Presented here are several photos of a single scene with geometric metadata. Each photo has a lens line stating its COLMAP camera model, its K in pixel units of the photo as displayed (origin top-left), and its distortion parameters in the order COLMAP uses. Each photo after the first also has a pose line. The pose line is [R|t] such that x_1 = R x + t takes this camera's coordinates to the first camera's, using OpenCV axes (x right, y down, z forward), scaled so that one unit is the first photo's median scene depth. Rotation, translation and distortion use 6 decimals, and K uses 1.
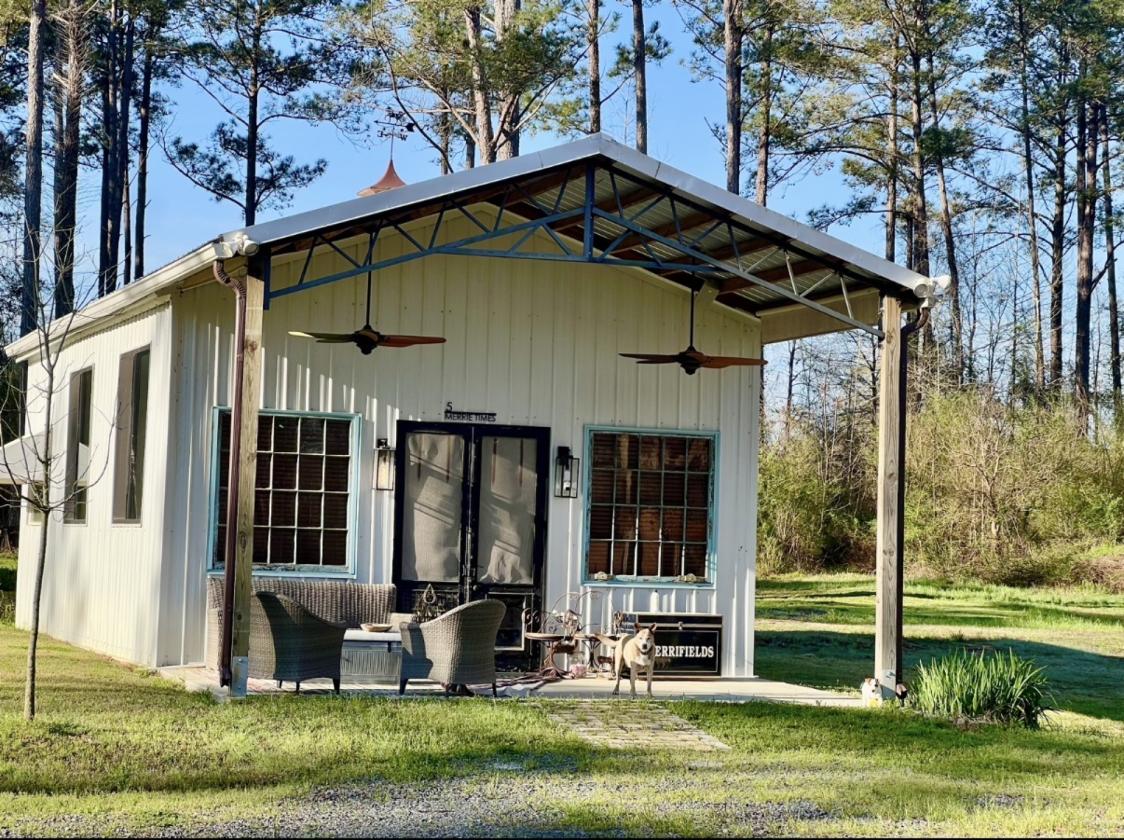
lens RADIAL K [[2711.7, 0, 562.0], [0, 2711.7, 420.0], [0, 0, 1]] dist [-0.002780, 0.020290]
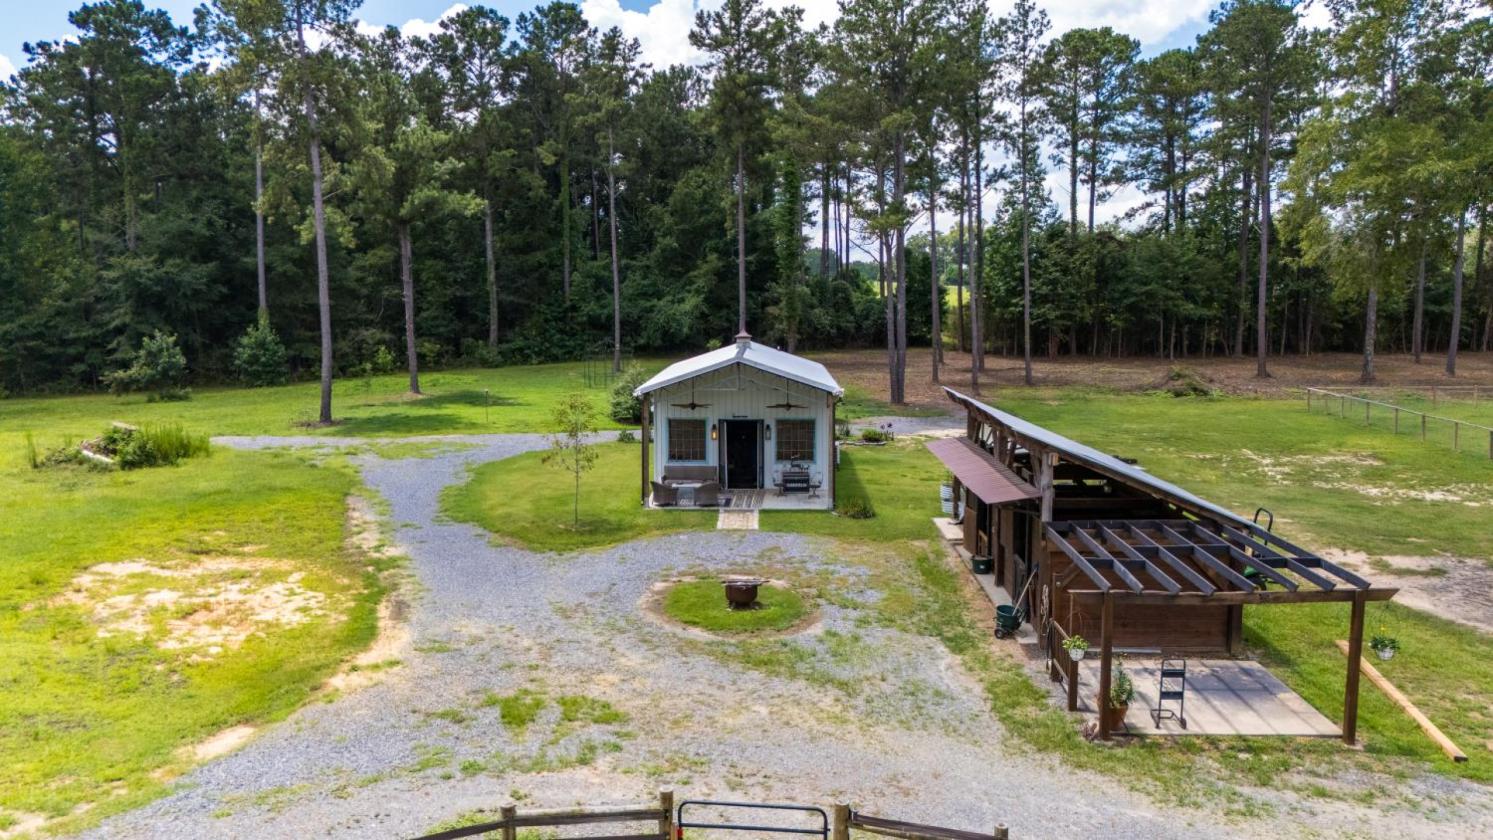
lens RADIAL K [[1120.5, 0, 719.4], [0, 1120.5, 423.4], [0, 0, 1]] dist [0.084314, -0.095926]
pose [[0.928616, 0.002631, -0.371034, 0.485253], [0.055999, 0.987527, 0.147155, -0.210689], [0.366793, -0.157428, 0.916886, -0.350208]]
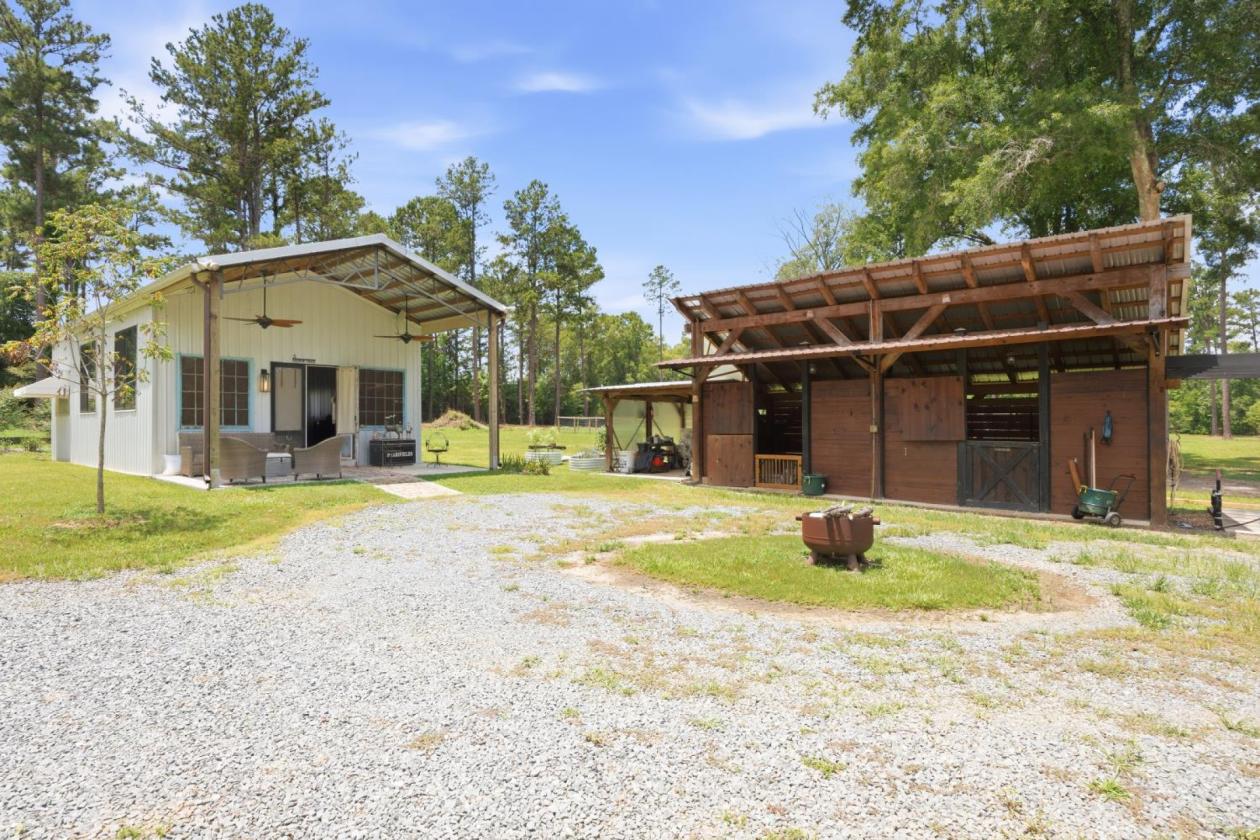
lens RADIAL K [[671.5, 0, 630.0], [0, 671.5, 420.0], [0, 0, 1]] dist [-0.001143, -0.000339]
pose [[0.863763, -0.030771, 0.502959, -0.085377], [0.004567, 0.998571, 0.053250, 0.020582], [-0.503878, -0.043698, 0.862669, 0.347381]]
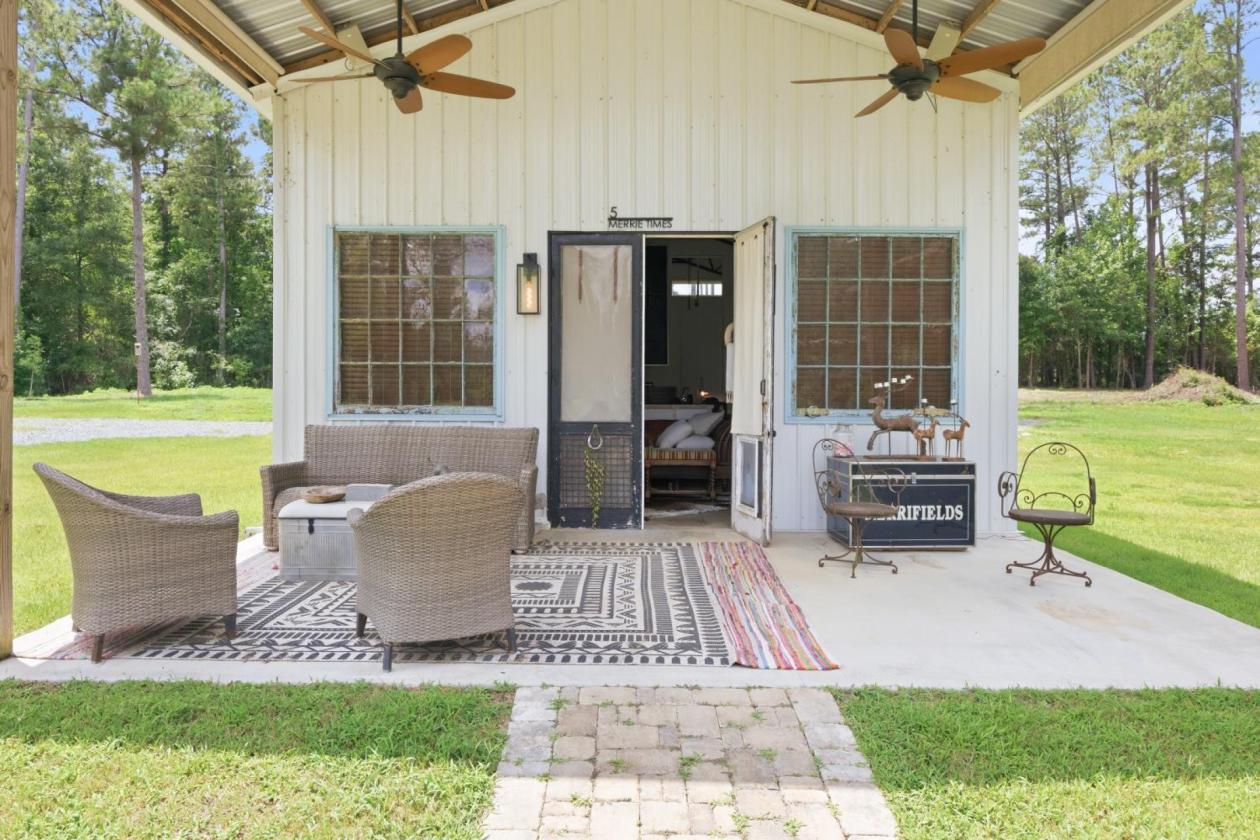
lens RADIAL K [[845.2, 0, 607.0], [0, 845.2, 398.7], [0, 0, 1]] dist [-0.004315, -0.000774]
pose [[0.941367, -0.022736, -0.336619, 0.042784], [0.041460, 0.997961, 0.048538, 0.039633], [0.334829, -0.059648, 0.940389, 0.754183]]
